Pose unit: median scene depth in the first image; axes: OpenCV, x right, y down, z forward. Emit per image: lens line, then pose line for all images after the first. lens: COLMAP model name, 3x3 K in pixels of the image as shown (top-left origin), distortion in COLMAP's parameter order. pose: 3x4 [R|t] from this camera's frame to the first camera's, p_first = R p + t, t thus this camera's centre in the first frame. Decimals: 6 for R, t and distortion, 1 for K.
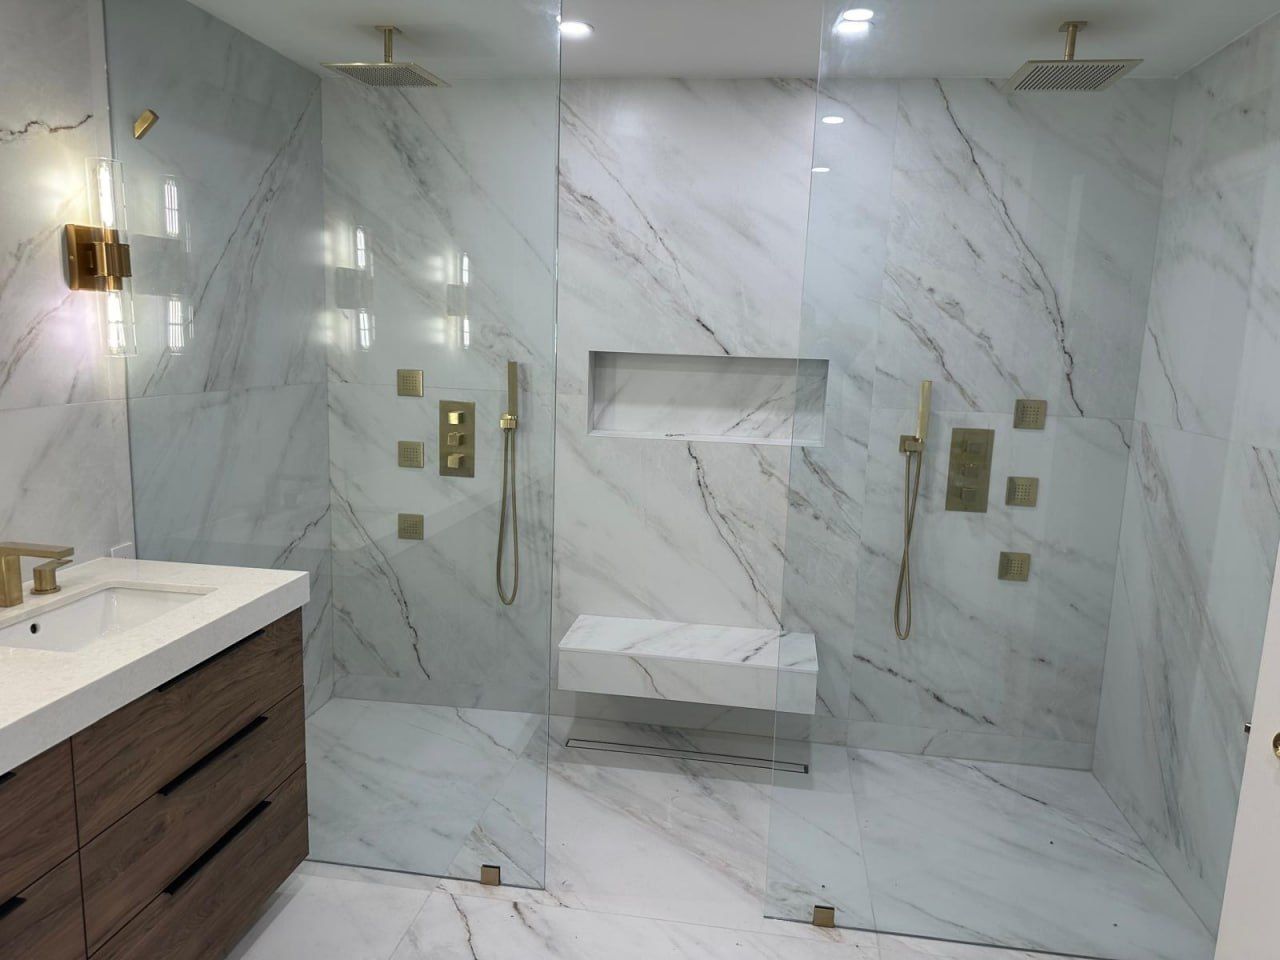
lens RADIAL K [[905.1, 0, 640.0], [0, 905.1, 480.0], [0, 0, 1]] dist [0.053894, -0.072707]
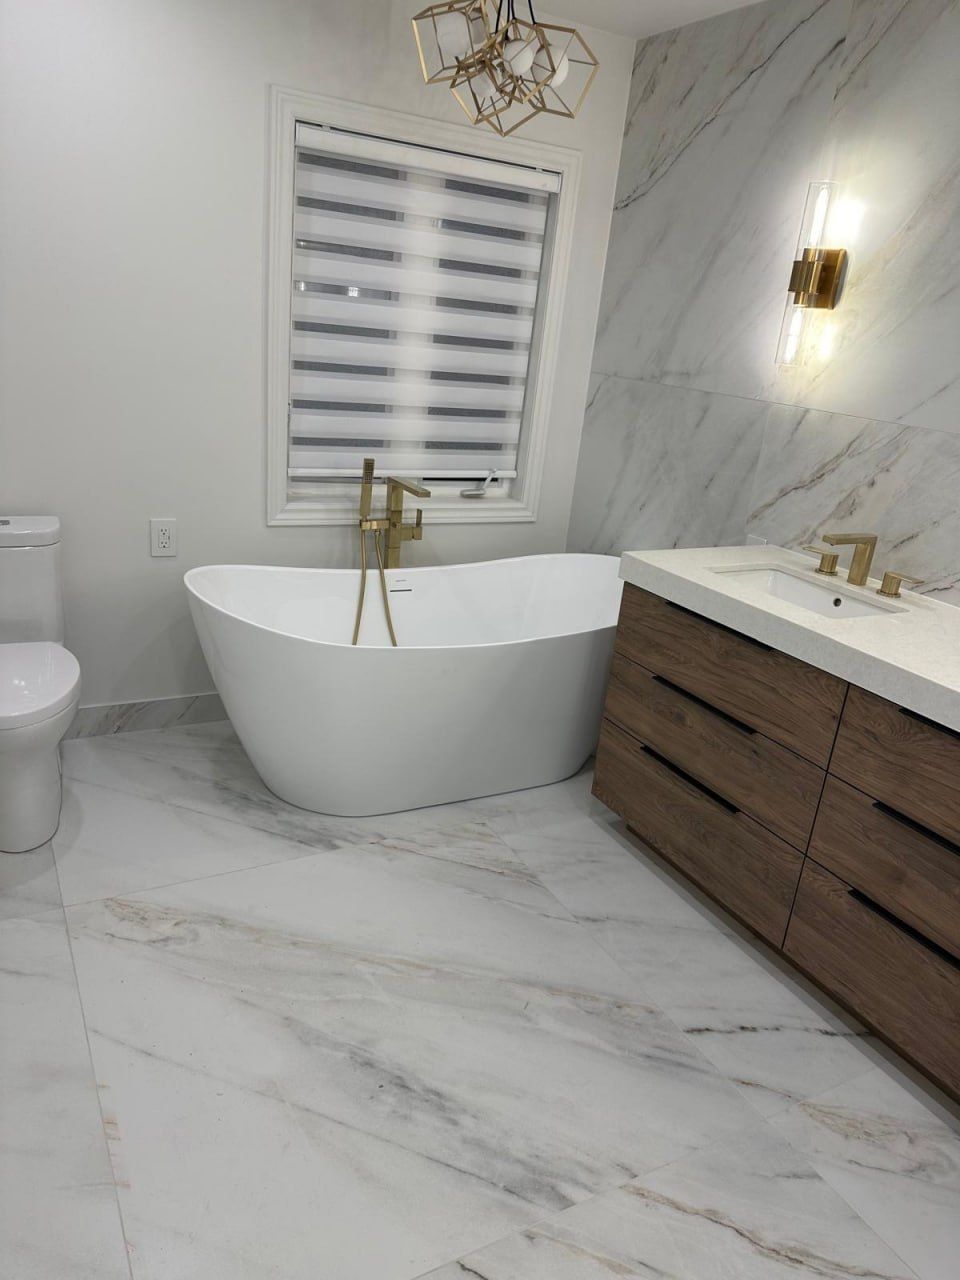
lens RADIAL K [[905.1, 0, 480.0], [0, 905.1, 640.0], [0, 0, 1]] dist [0.053894, -0.072707]
pose [[-0.790082, 0.199004, -0.579800, 0.366296], [-0.134377, 0.866607, 0.480557, -0.257597], [0.598092, 0.457591, -0.657949, 1.539149]]
